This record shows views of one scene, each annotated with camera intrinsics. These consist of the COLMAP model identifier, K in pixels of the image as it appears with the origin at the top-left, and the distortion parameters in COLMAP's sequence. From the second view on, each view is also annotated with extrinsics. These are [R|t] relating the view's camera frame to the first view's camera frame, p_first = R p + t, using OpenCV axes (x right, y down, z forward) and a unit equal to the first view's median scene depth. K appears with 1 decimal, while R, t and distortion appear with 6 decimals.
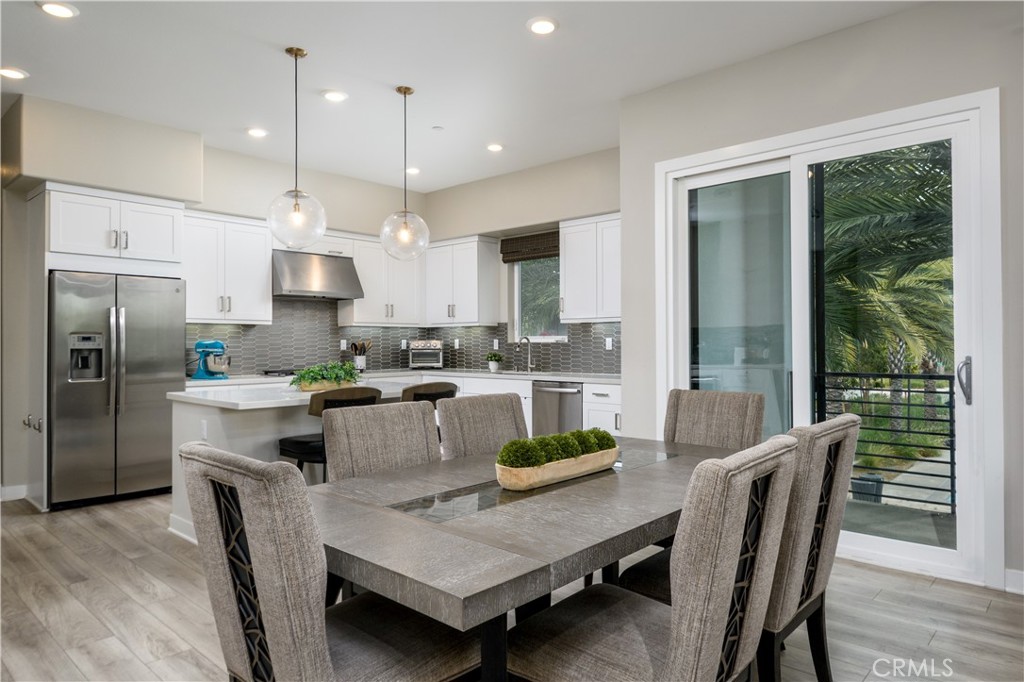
lens RADIAL K [[630.5, 0, 539.5], [0, 630.5, 333.6], [0, 0, 1]] dist [-0.005653, -0.000468]
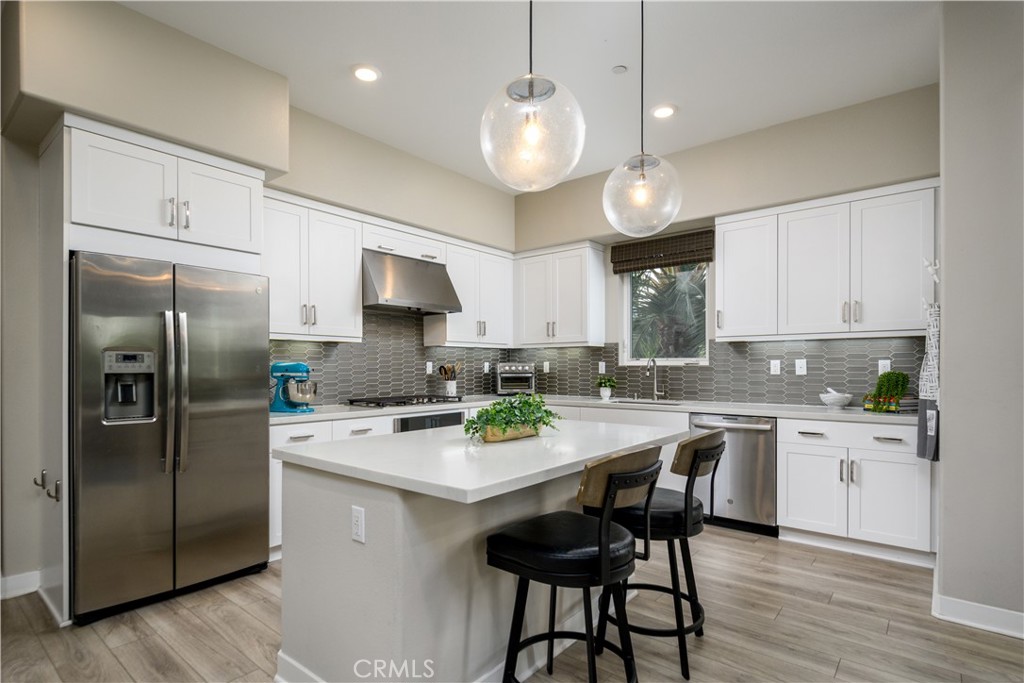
lens RADIAL K [[501.5, 0, 496.6], [0, 501.5, 364.9], [0, 0, 1]] dist [0.000866, -0.000001]
pose [[0.999759, 0.002201, 0.021826, -0.263994], [-0.002449, 0.999932, 0.011377, 0.006481], [-0.021800, -0.011427, 0.999697, 0.353917]]
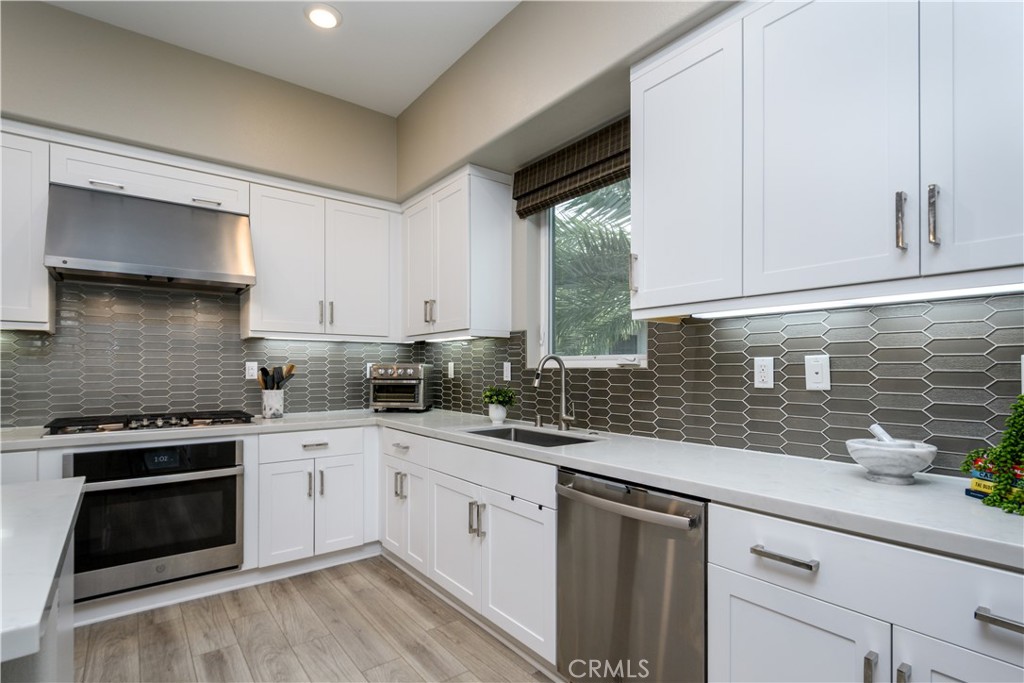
lens RADIAL K [[485.5, 0, 509.3], [0, 485.5, 362.1], [0, 0, 1]] dist [0.008872, -0.004209]
pose [[0.979405, 0.002236, -0.201891, 0.019559], [-0.002065, 0.999997, 0.001056, 0.009987], [0.201893, -0.000617, 0.979407, 0.678594]]
